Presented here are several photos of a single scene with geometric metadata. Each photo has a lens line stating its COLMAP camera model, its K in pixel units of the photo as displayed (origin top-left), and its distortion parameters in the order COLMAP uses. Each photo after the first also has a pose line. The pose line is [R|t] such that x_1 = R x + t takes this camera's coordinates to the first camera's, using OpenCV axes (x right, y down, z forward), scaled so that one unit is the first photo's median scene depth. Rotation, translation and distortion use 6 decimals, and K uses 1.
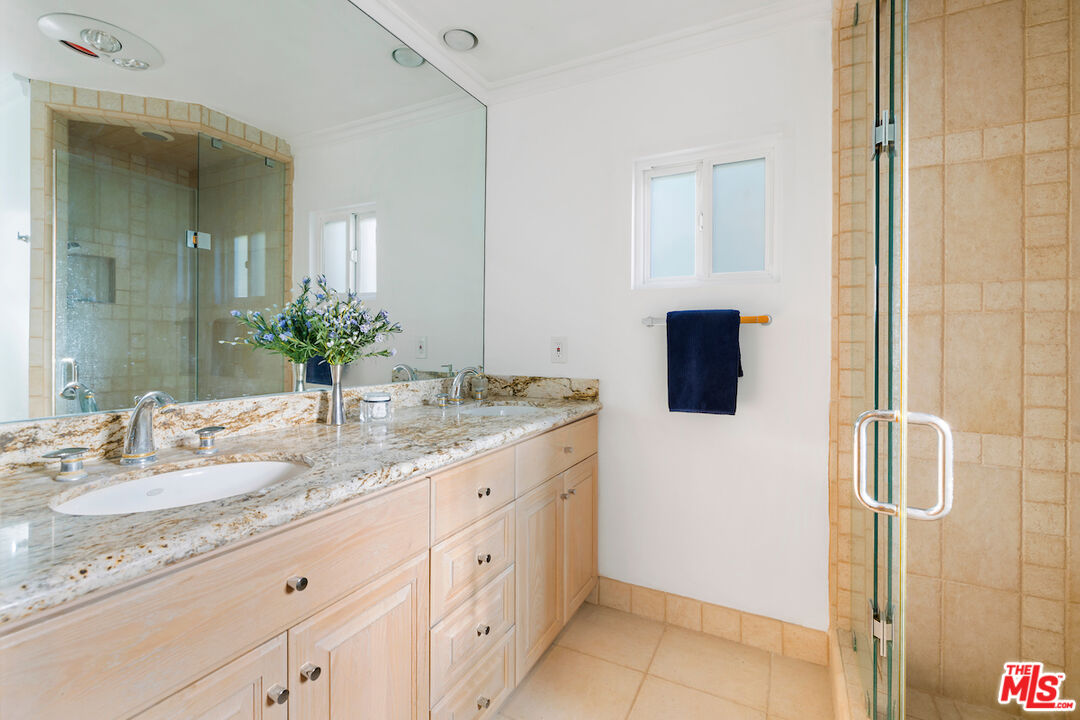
lens RADIAL K [[482.2, 0, 533.3], [0, 482.2, 334.0], [0, 0, 1]] dist [-0.001352, -0.001036]
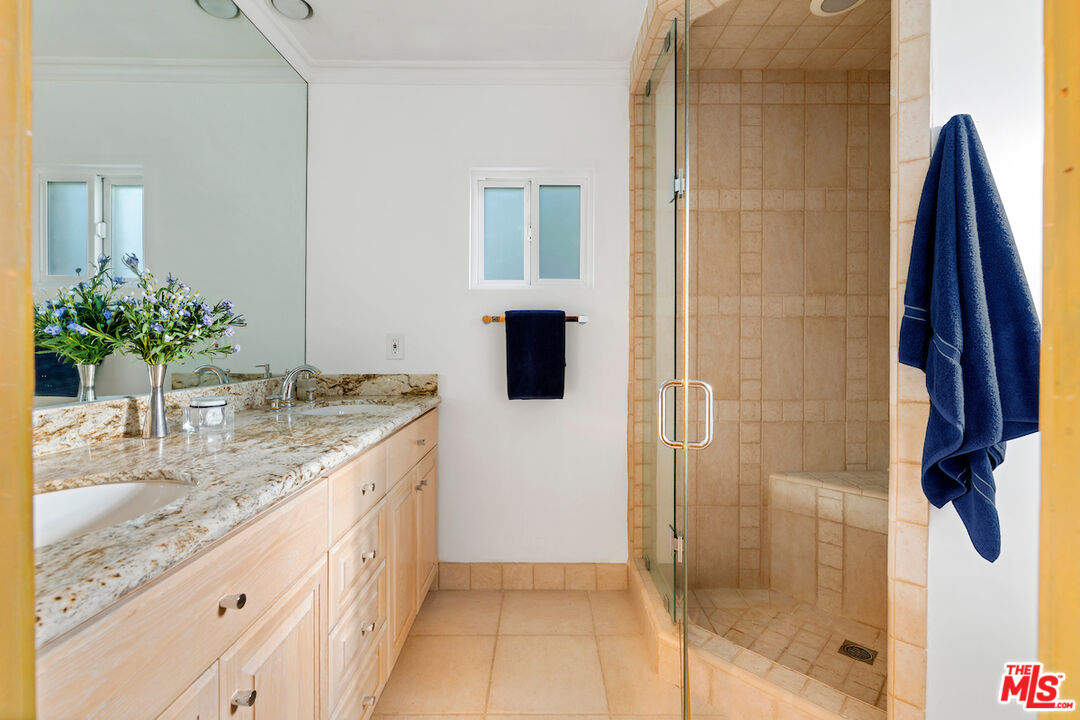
lens RADIAL K [[482.2, 0, 533.3], [0, 482.2, 334.0], [0, 0, 1]] dist [-0.001352, -0.001036]
pose [[0.887198, 0.002970, 0.461380, -0.217332], [-0.002870, 0.999995, -0.000919, 0.010605], [-0.461381, -0.000509, 0.887202, -0.025616]]
